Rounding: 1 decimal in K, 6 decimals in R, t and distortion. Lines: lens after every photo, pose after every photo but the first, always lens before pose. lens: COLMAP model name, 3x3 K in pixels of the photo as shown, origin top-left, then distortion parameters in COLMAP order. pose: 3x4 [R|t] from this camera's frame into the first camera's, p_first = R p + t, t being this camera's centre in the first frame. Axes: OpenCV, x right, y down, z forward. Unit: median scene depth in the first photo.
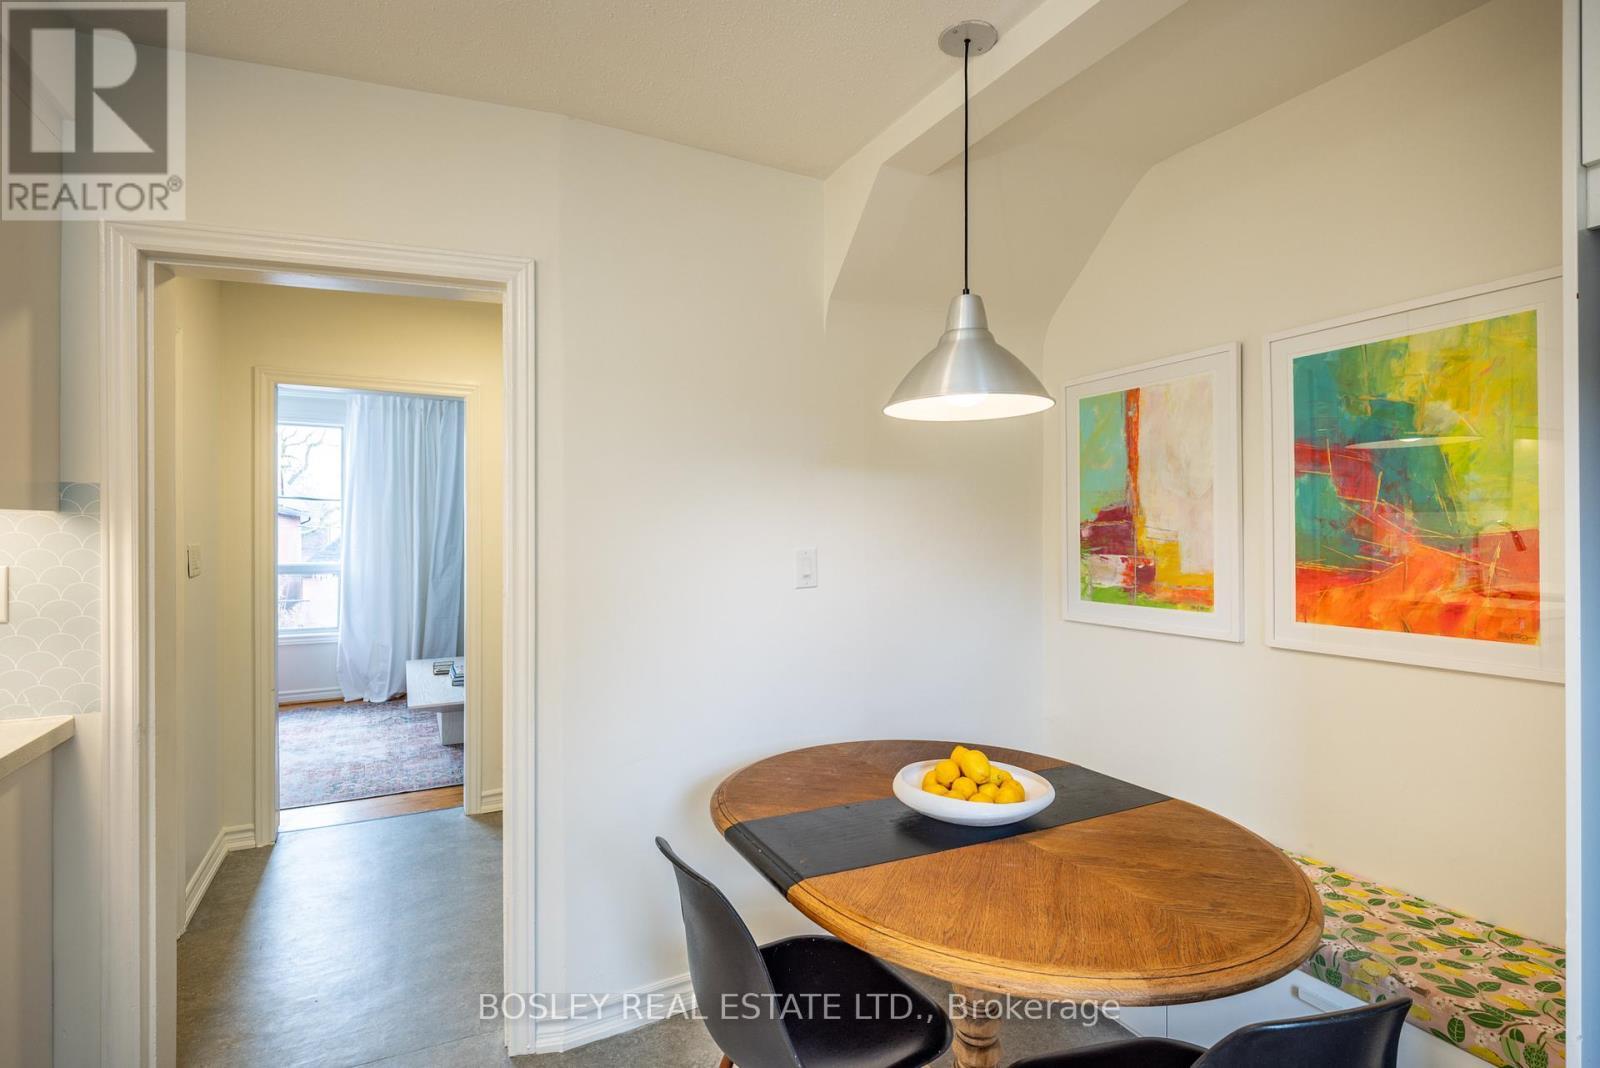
lens RADIAL K [[750.3, 0, 800.0], [0, 750.3, 534.0], [0, 0, 1]] dist [-0.000747, -0.000191]
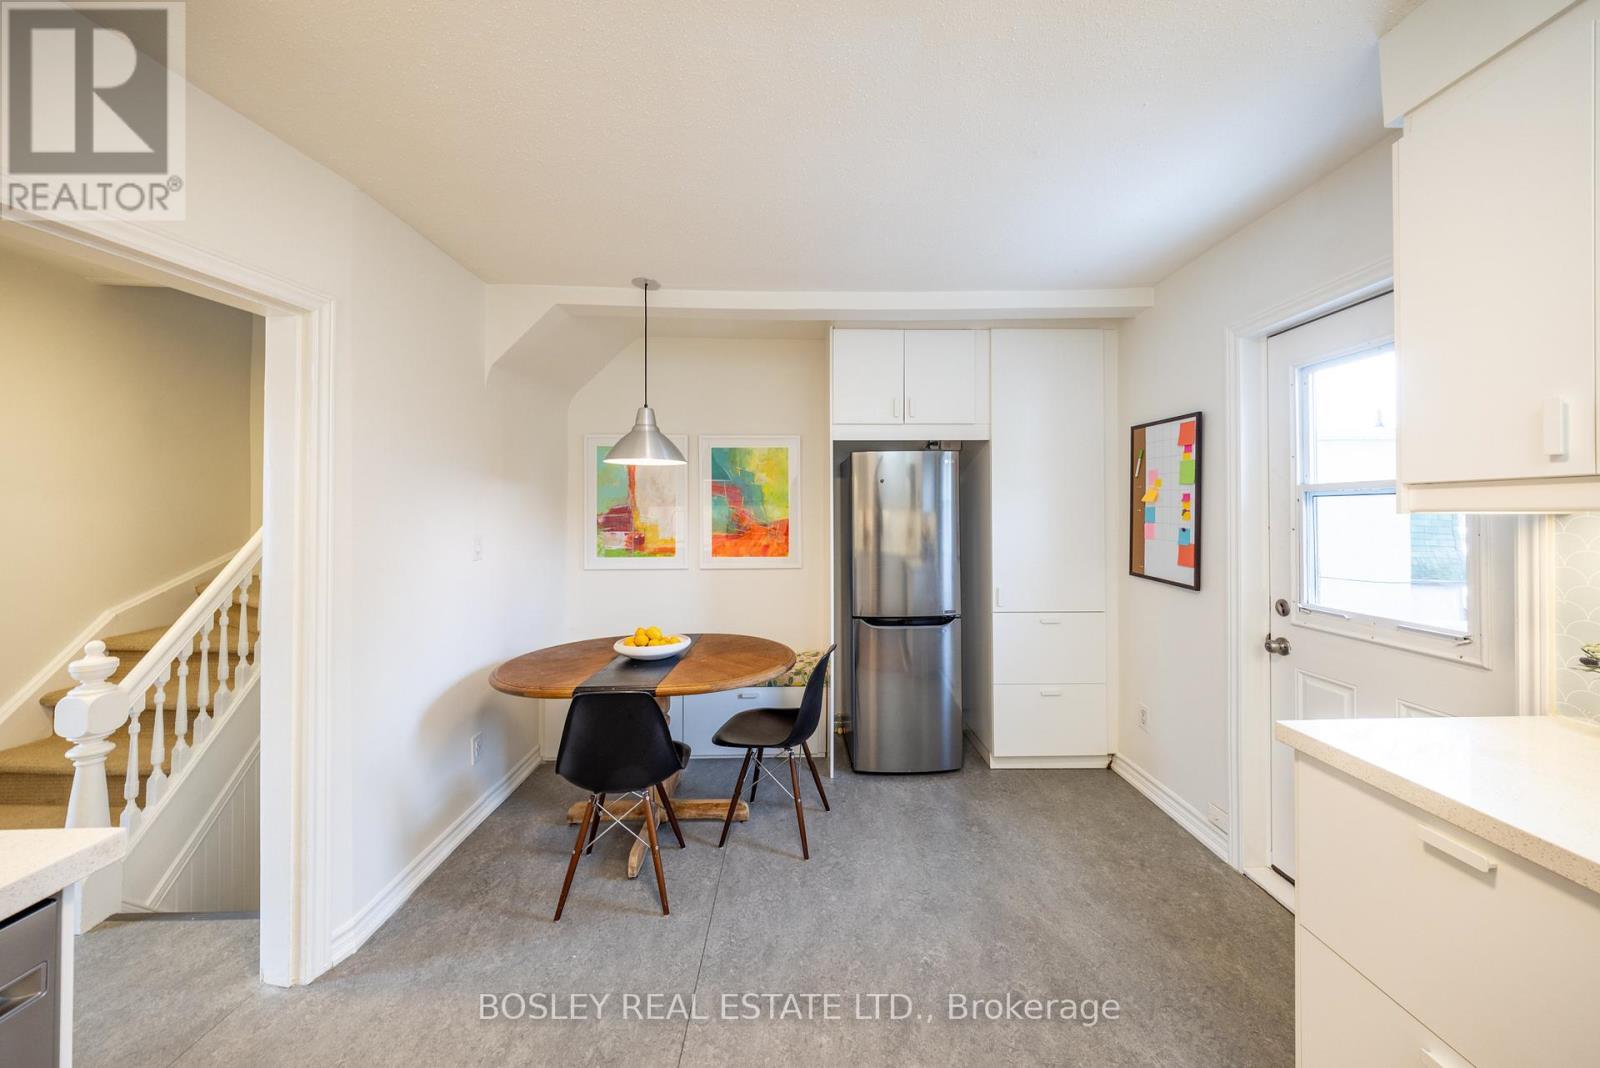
lens RADIAL K [[573.6, 0, 798.7], [0, 573.6, 508.2], [0, 0, 1]] dist [0.000077, -0.000073]
pose [[0.447794, 0.006863, 0.894110, -0.797560], [0.000770, 0.999967, -0.008061, -0.022793], [-0.894136, 0.004298, 0.447774, -0.064294]]
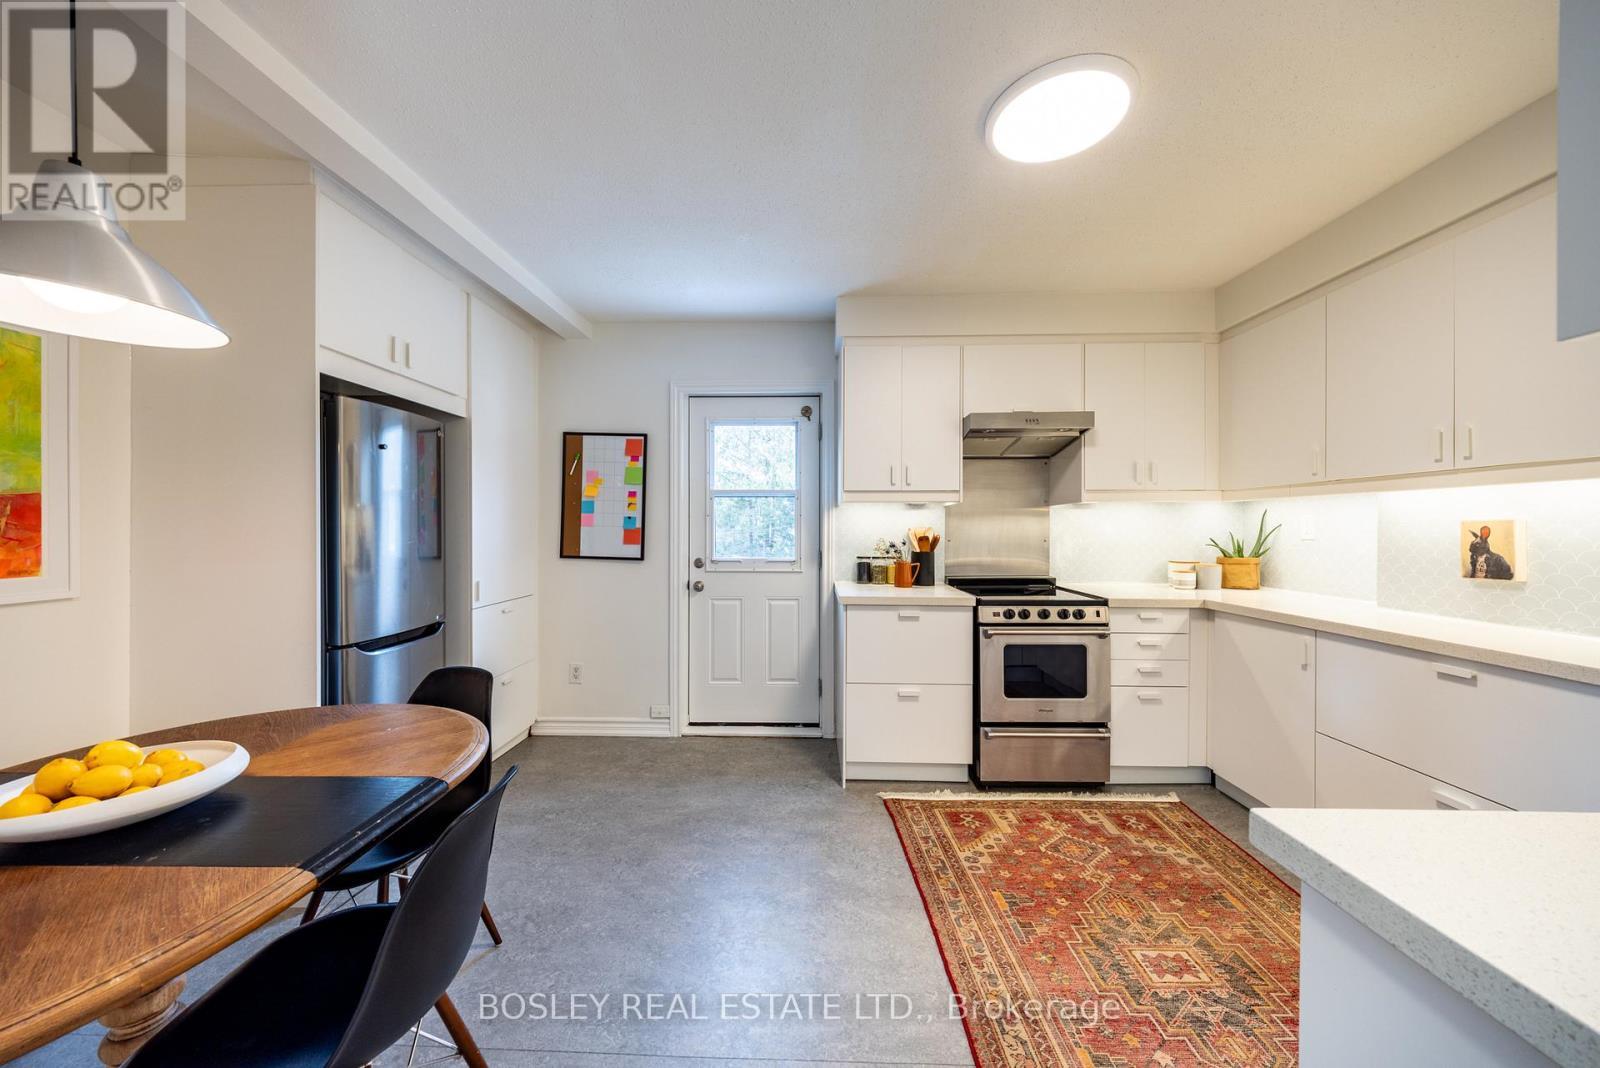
lens RADIAL K [[597.1, 0, 800.0], [0, 597.1, 534.0], [0, 0, 1]] dist [0.000186, -0.000035]
pose [[-0.893519, -0.004141, 0.449007, -0.574392], [-0.001534, 0.999980, 0.006171, 0.044151], [-0.449023, 0.004825, -0.893507, 0.987641]]
